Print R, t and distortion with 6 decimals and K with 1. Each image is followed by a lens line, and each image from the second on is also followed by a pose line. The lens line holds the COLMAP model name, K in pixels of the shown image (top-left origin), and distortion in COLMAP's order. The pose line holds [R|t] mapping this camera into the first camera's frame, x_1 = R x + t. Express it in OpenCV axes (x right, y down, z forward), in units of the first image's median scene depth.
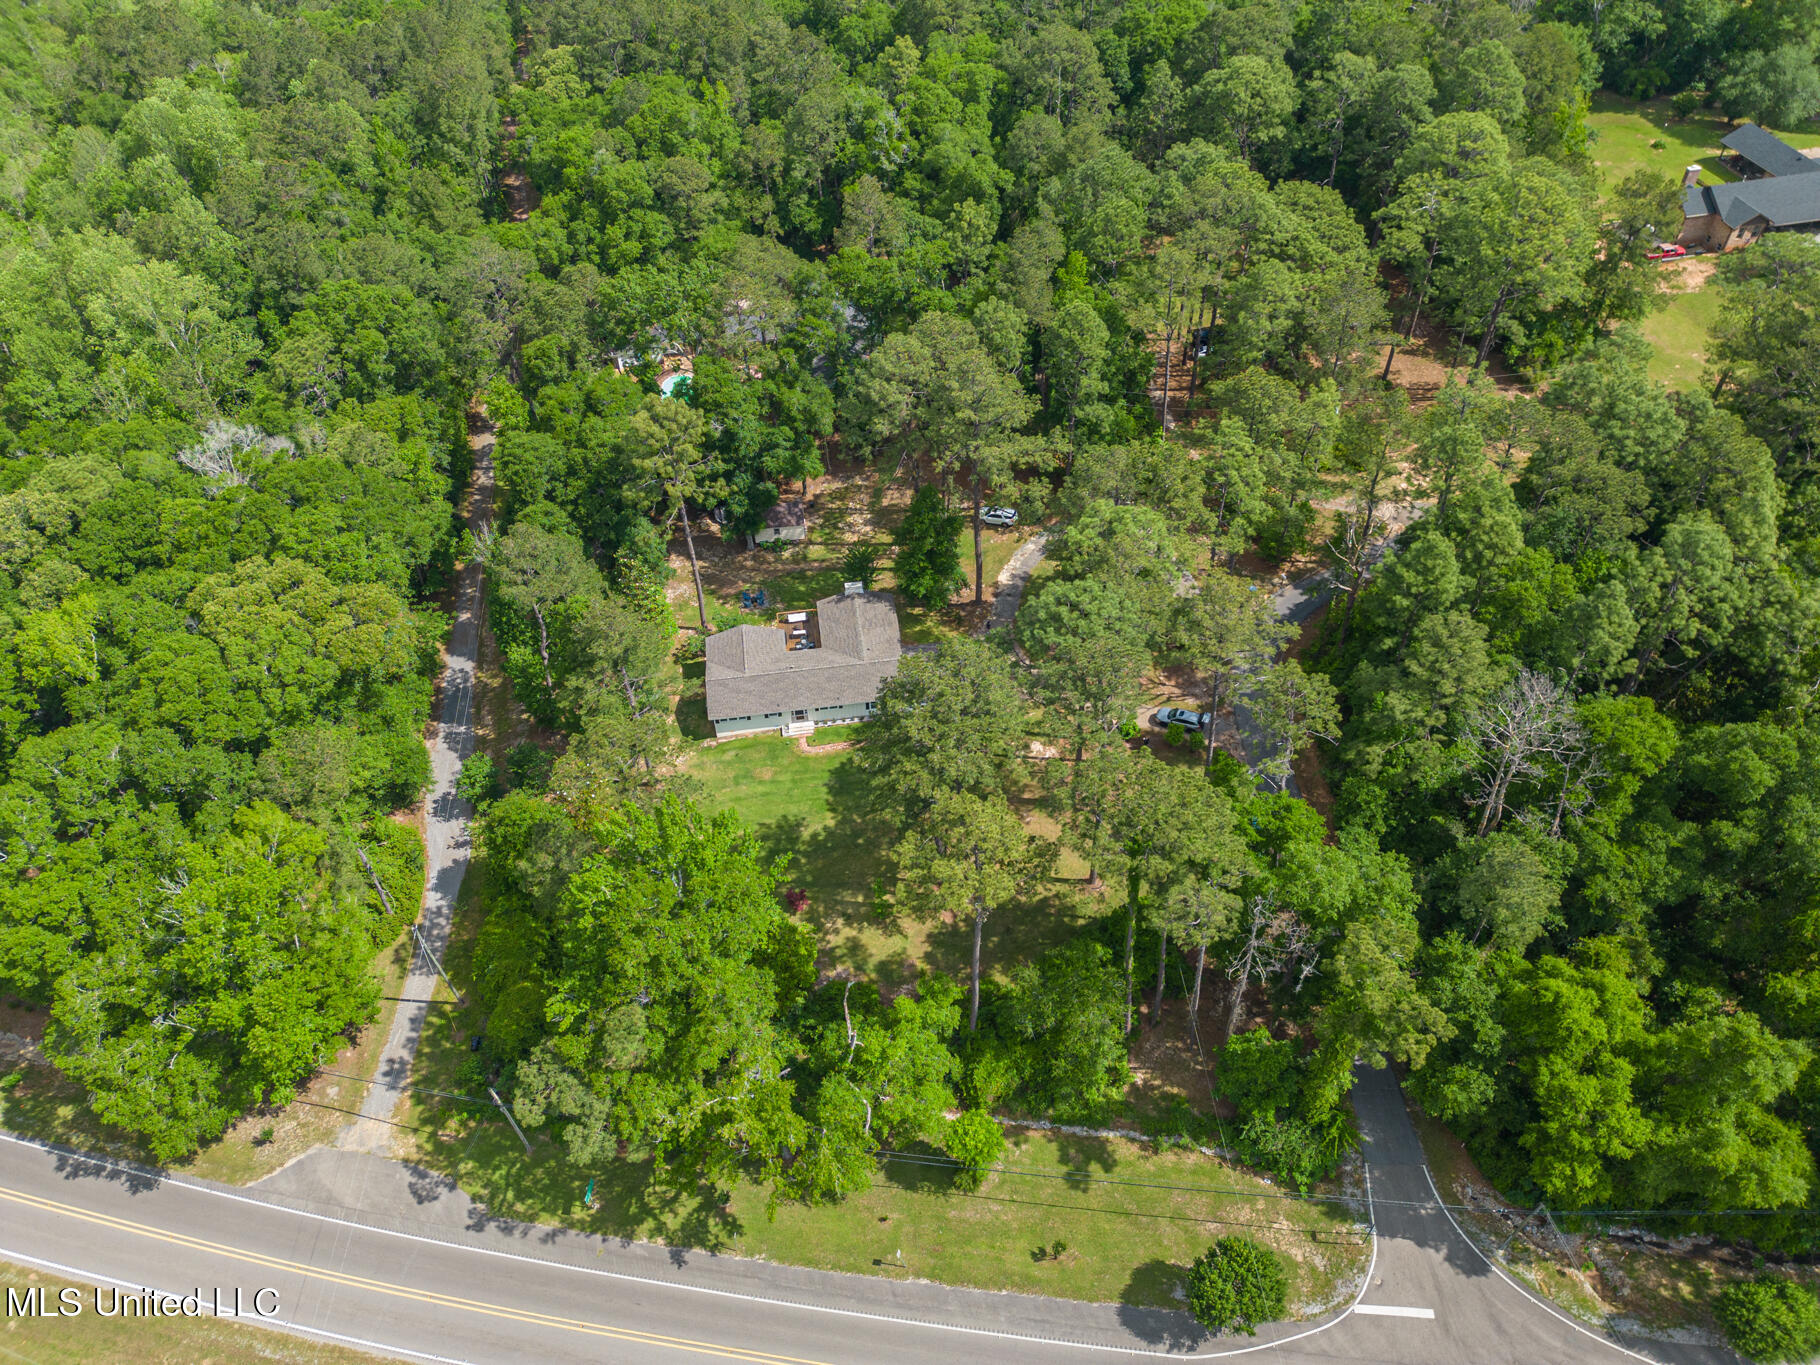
lens RADIAL K [[1275.9, 0, 910.0], [0, 1275.9, 682.5], [0, 0, 1]] dist [0.023039, 0.002136]
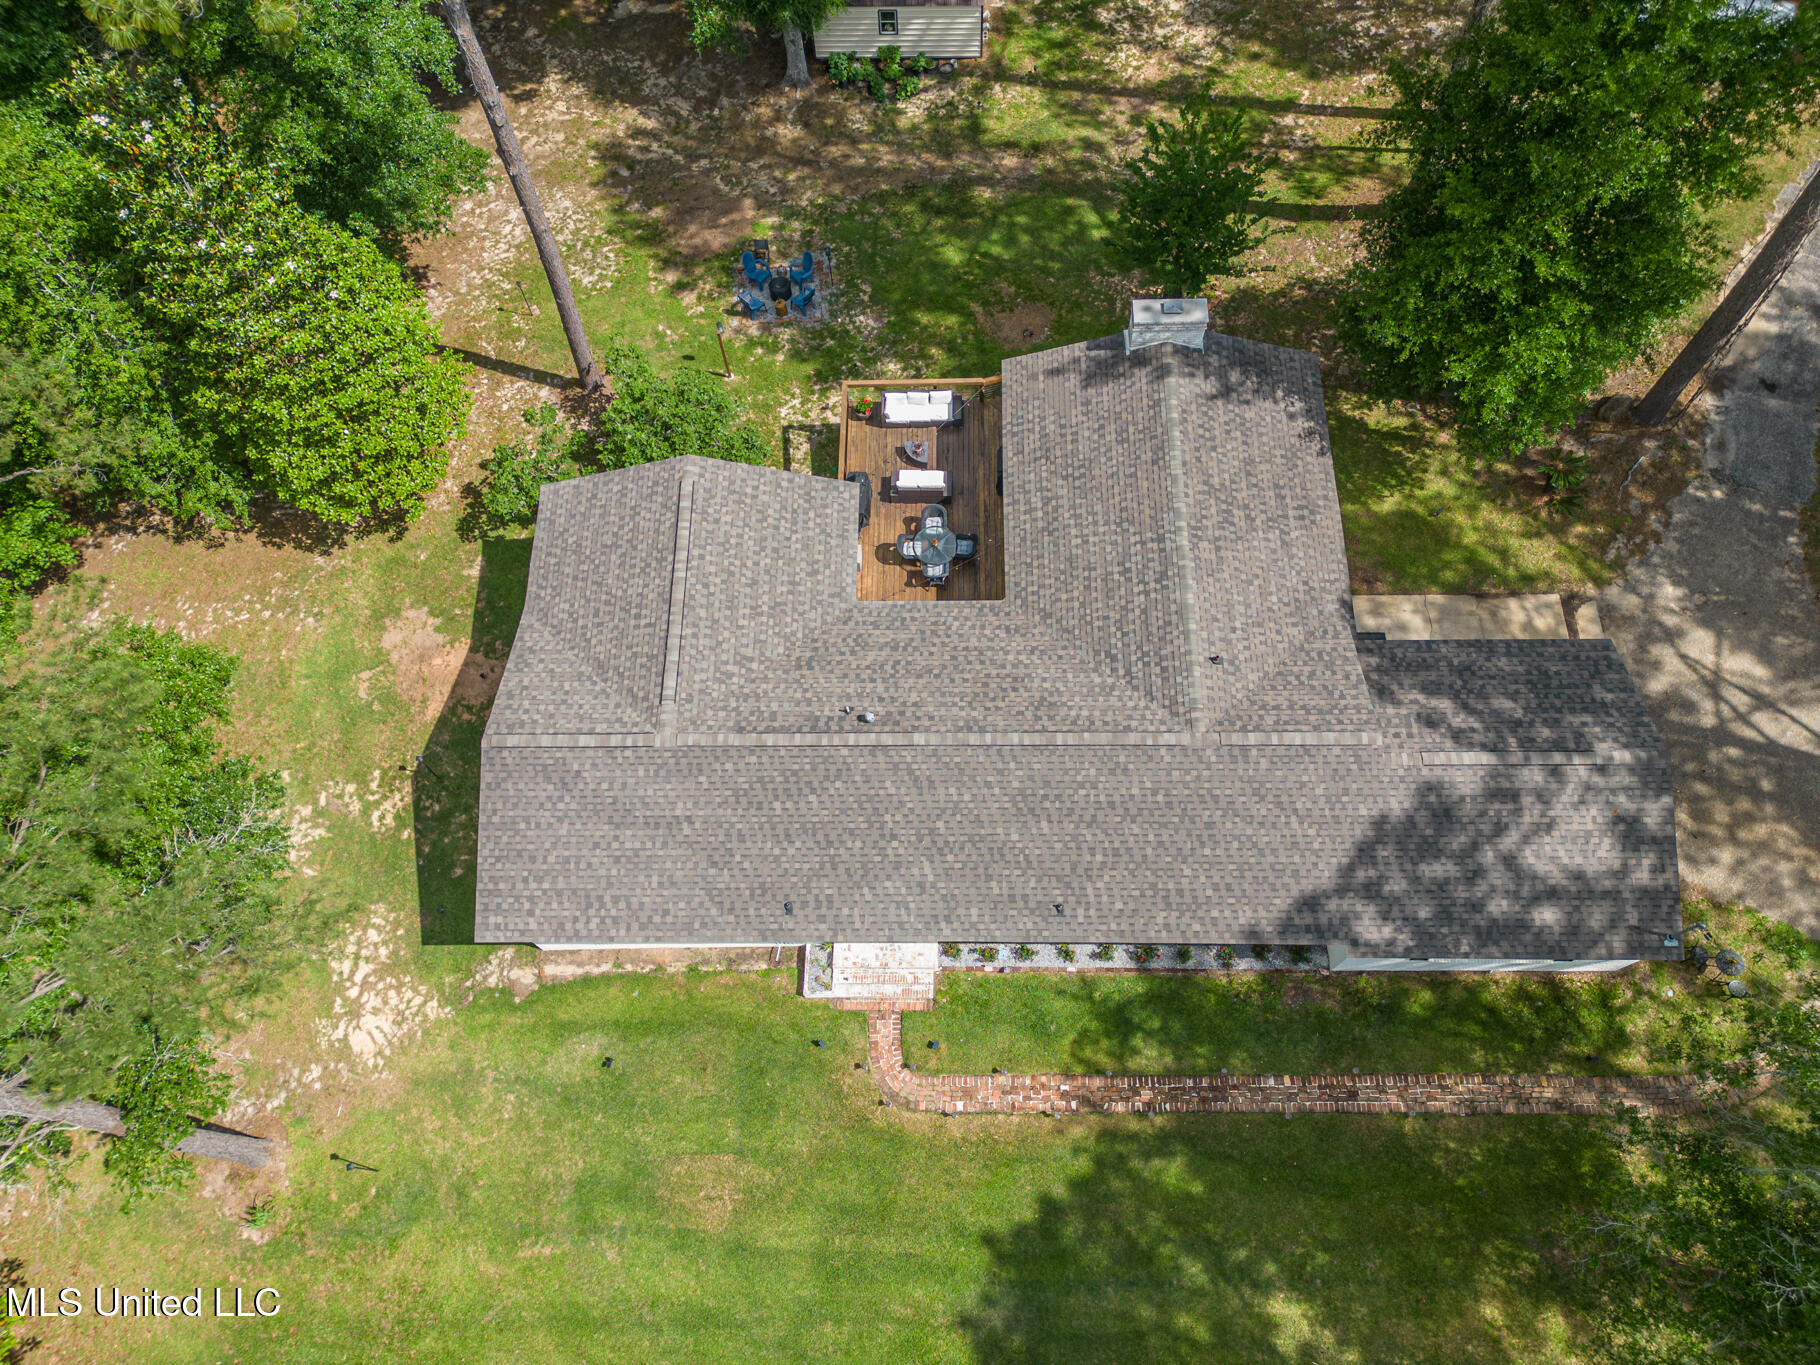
lens RADIAL K [[1275.9, 0, 910.0], [0, 1275.9, 682.5], [0, 0, 1]] dist [0.023039, 0.002136]
pose [[0.989405, 0.124487, -0.074709, -0.064206], [-0.089859, 0.929249, 0.358359, -0.091329], [0.114034, -0.347849, 0.930590, 0.738911]]
